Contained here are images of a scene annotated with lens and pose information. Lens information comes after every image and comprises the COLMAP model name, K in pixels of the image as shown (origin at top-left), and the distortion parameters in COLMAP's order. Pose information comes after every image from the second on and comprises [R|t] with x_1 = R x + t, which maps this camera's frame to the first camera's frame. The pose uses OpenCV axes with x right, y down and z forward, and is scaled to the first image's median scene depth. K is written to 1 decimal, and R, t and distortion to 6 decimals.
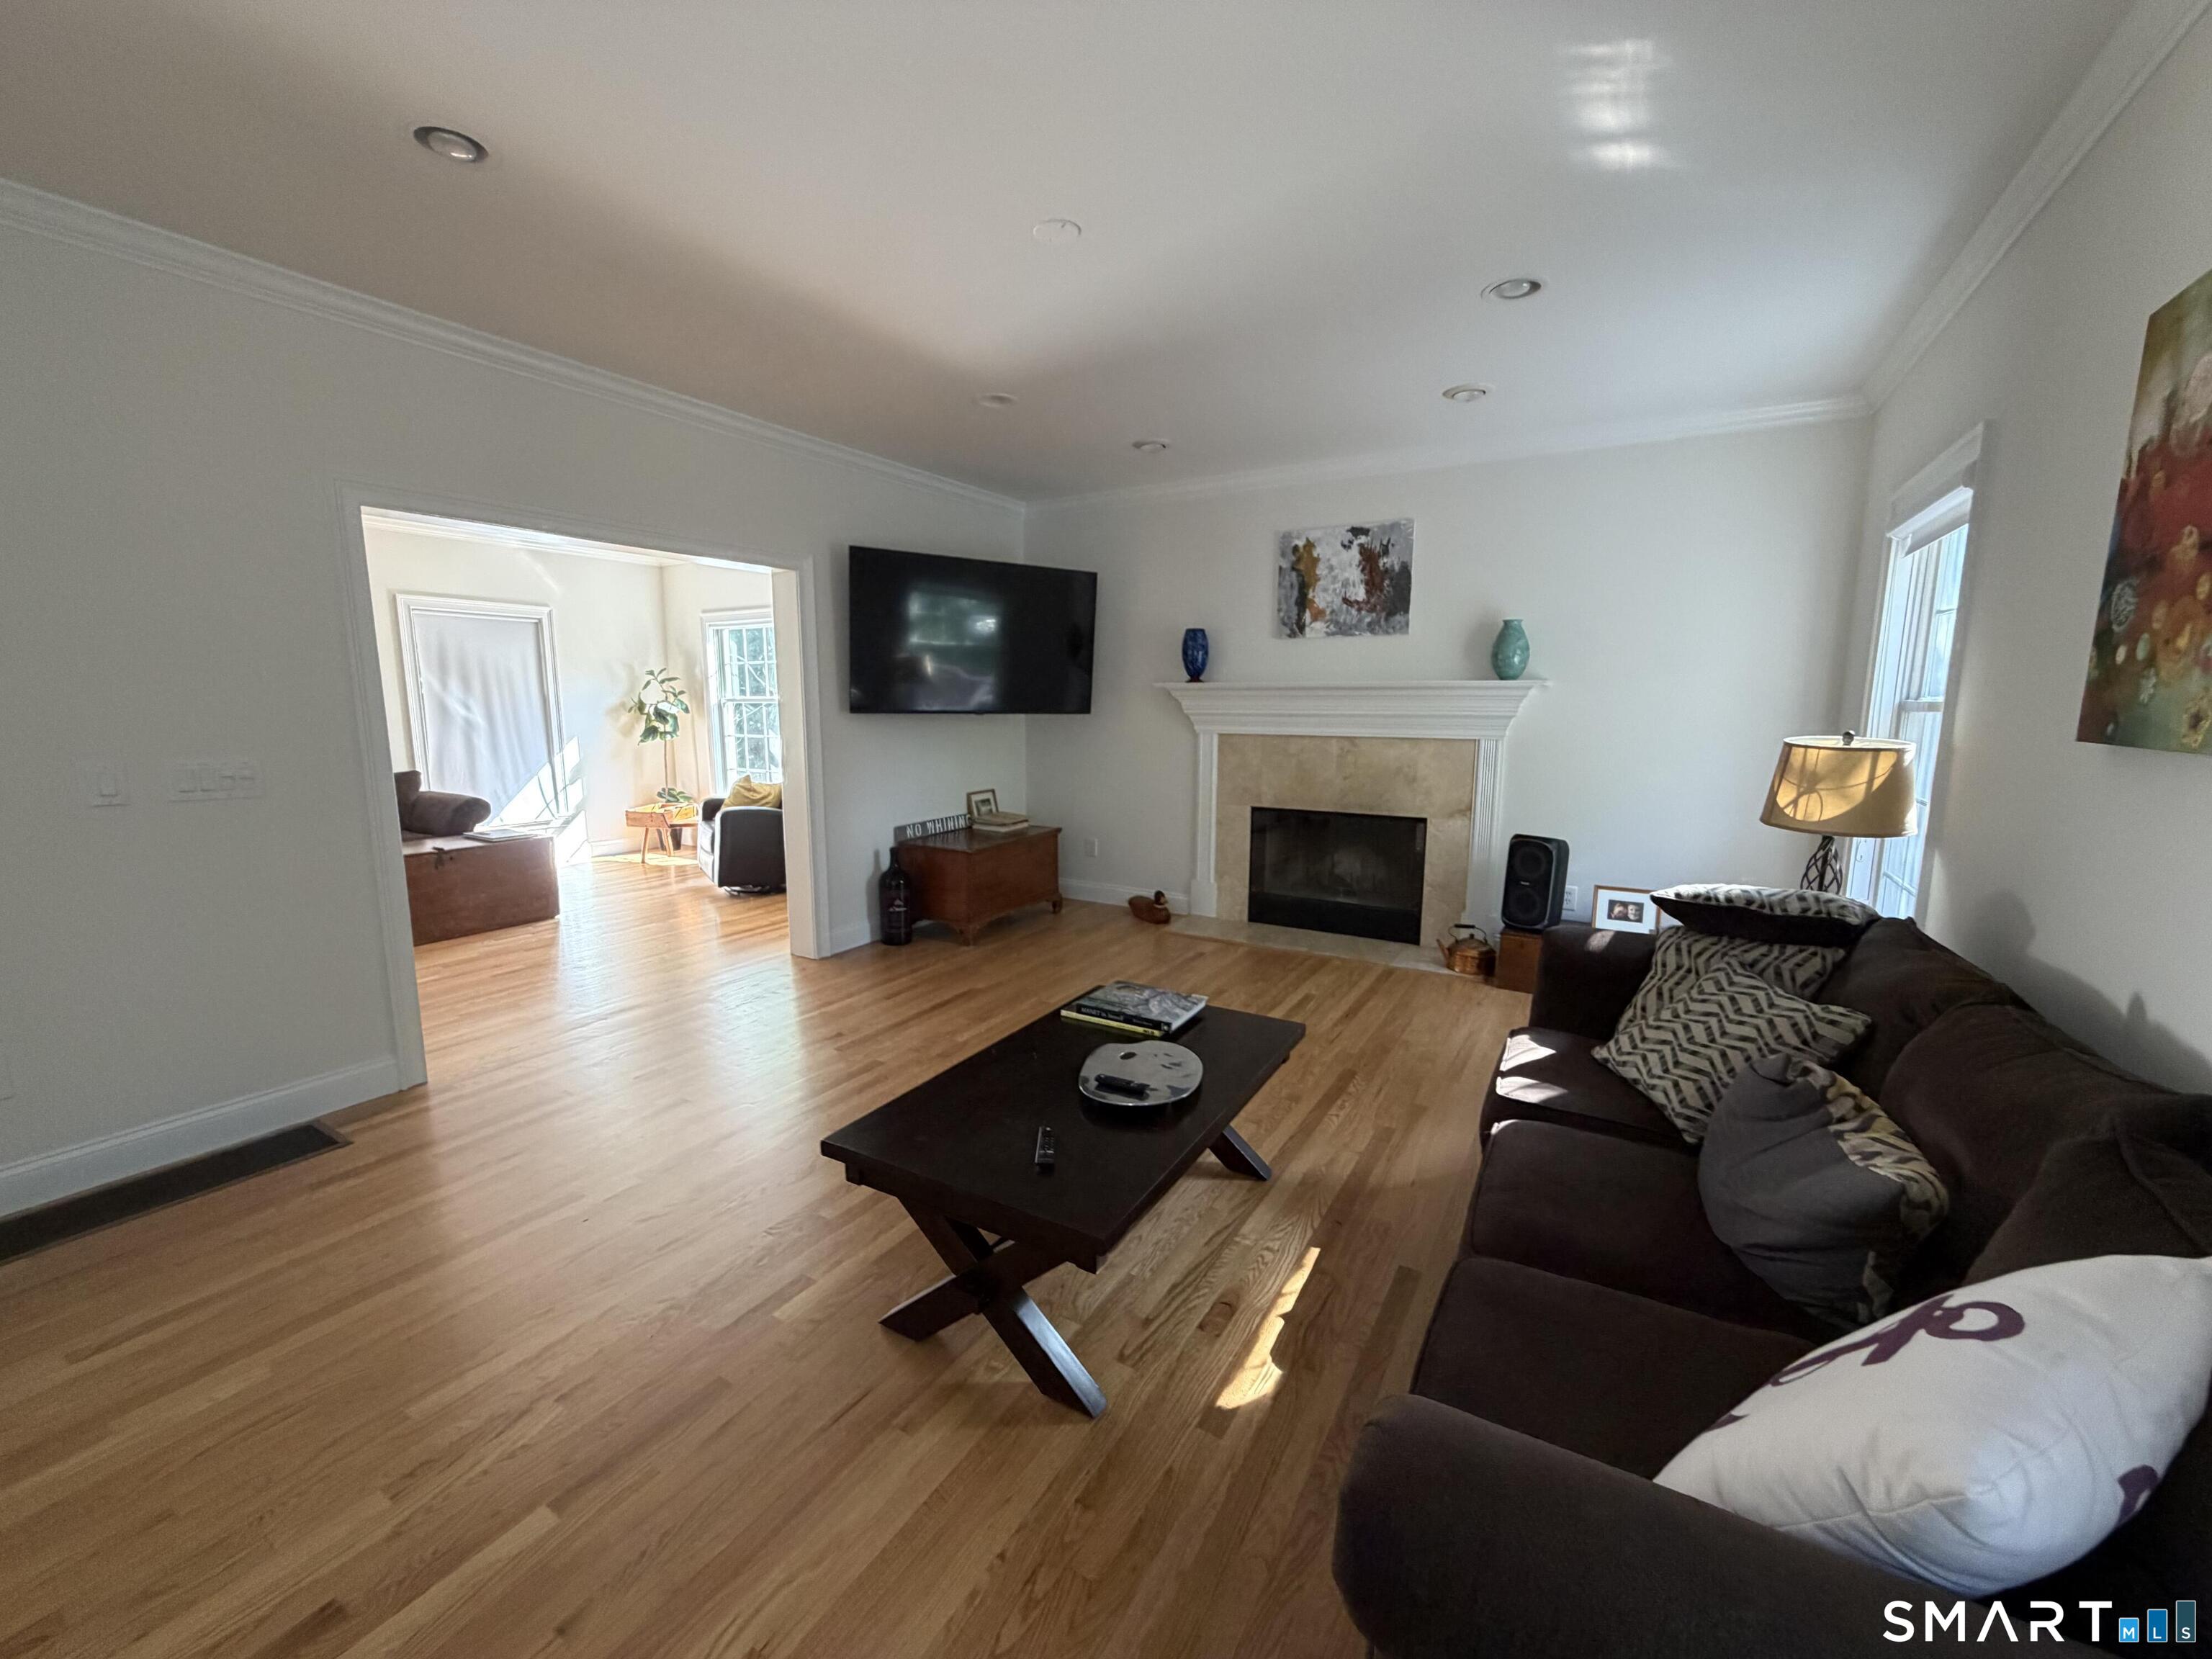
lens RADIAL K [[878.3, 0, 1098.5], [0, 878.3, 828.0], [0, 0, 1]] dist [0.000715, -0.000624]
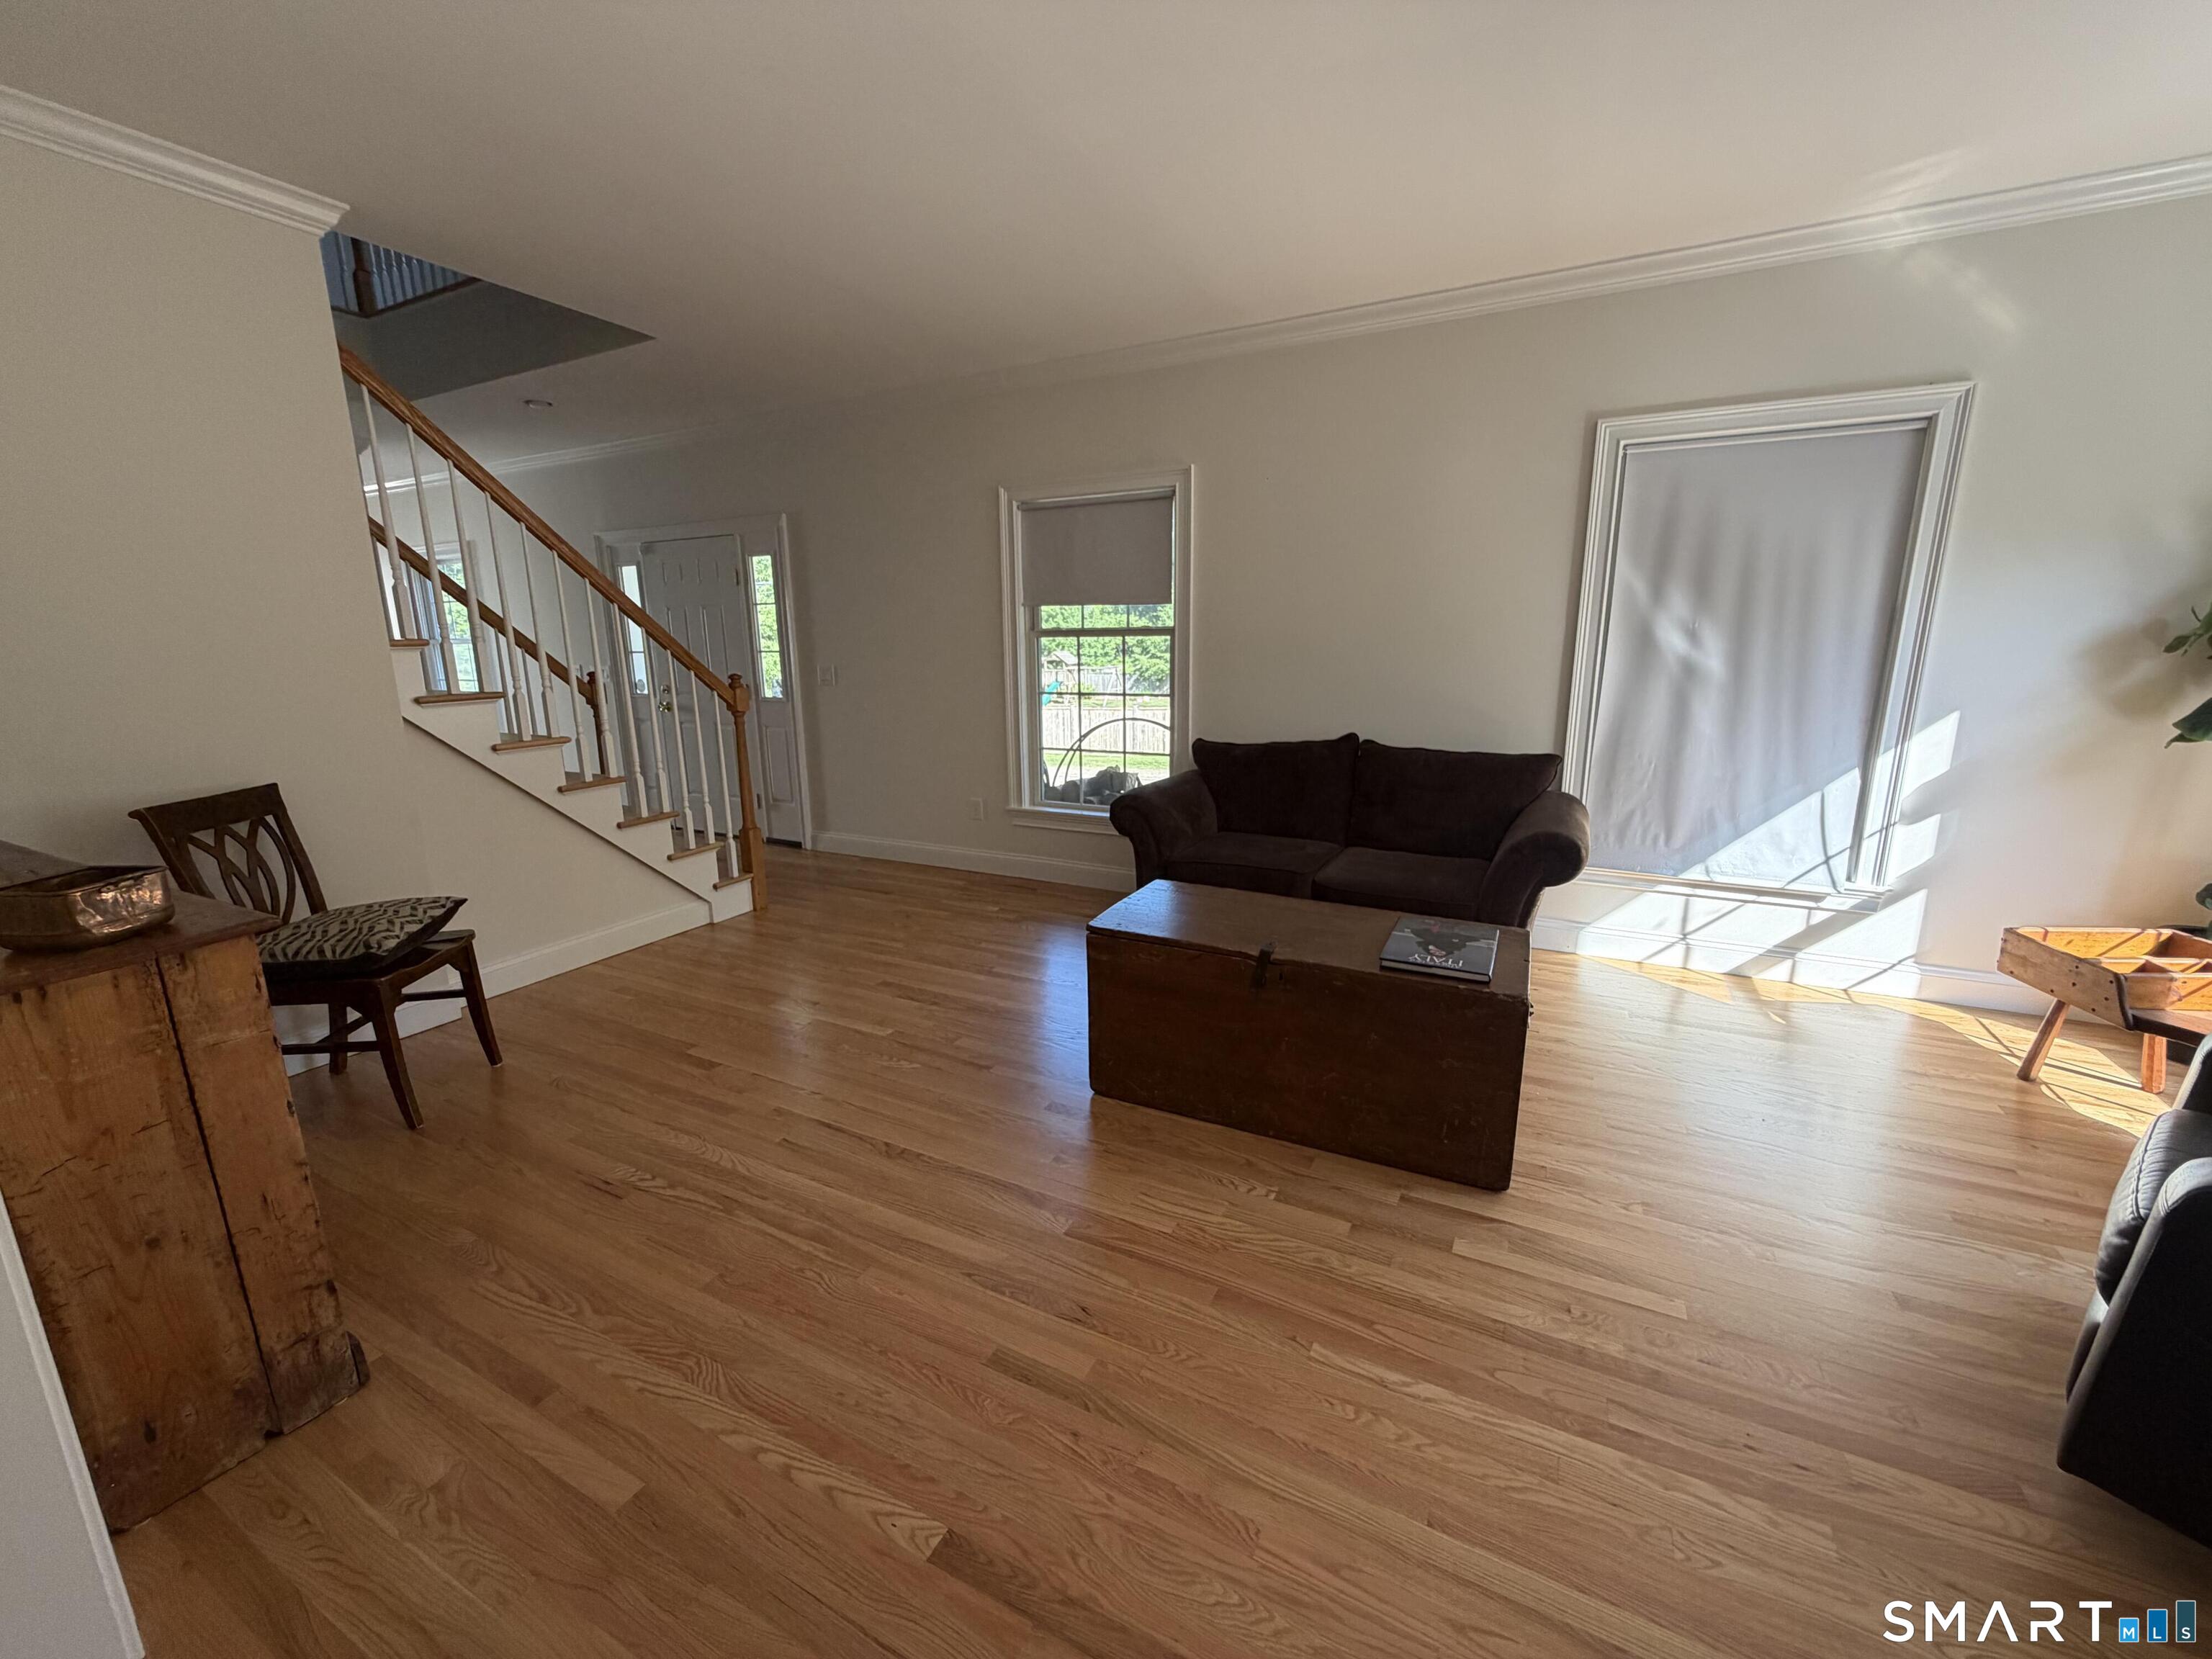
lens RADIAL K [[878.3, 0, 1098.5], [0, 878.3, 828.0], [0, 0, 1]] dist [0.000715, -0.000624]
pose [[0.063496, 0.210960, -0.975430, -0.228392], [-0.132254, 0.970561, 0.201297, -0.086276], [0.989180, 0.116223, 0.089527, 0.618251]]
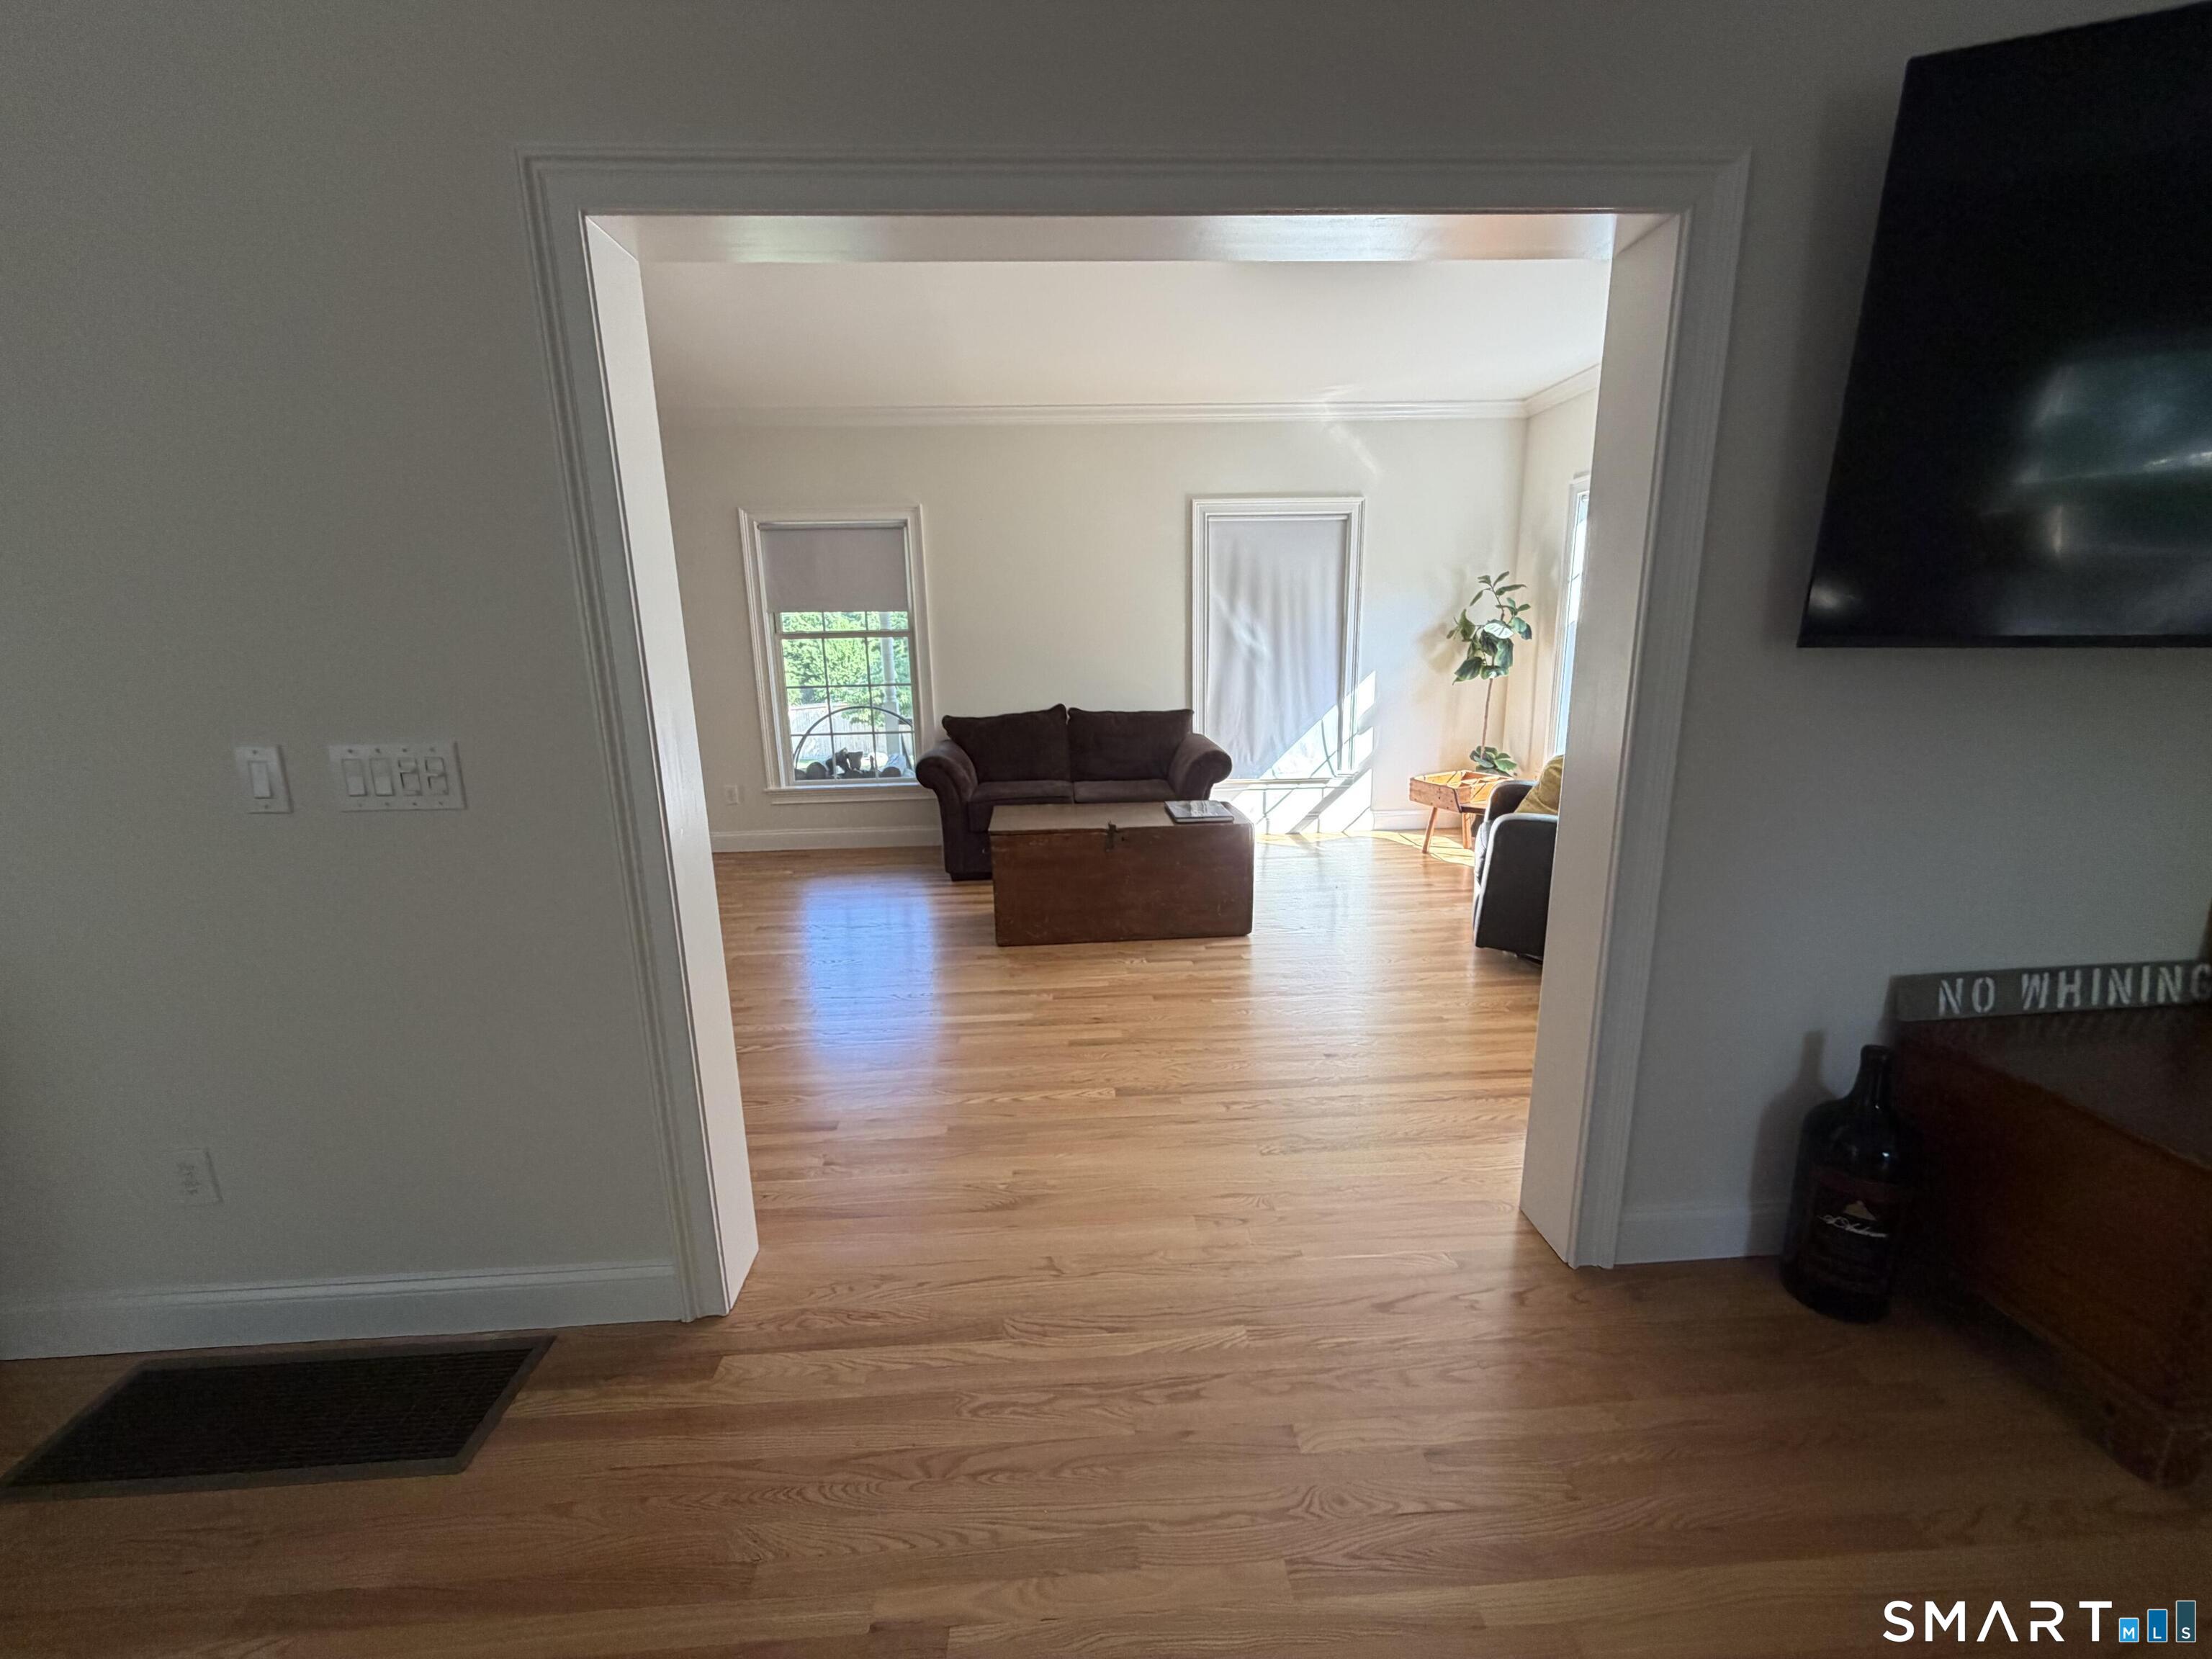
lens RADIAL K [[878.3, 0, 1098.5], [0, 878.3, 828.0], [0, 0, 1]] dist [0.000715, -0.000624]
pose [[0.565993, 0.168244, -0.807060, -0.102249], [-0.096619, 0.985745, 0.137734, -0.055730], [0.818729, 0.000021, 0.574180, 0.396307]]
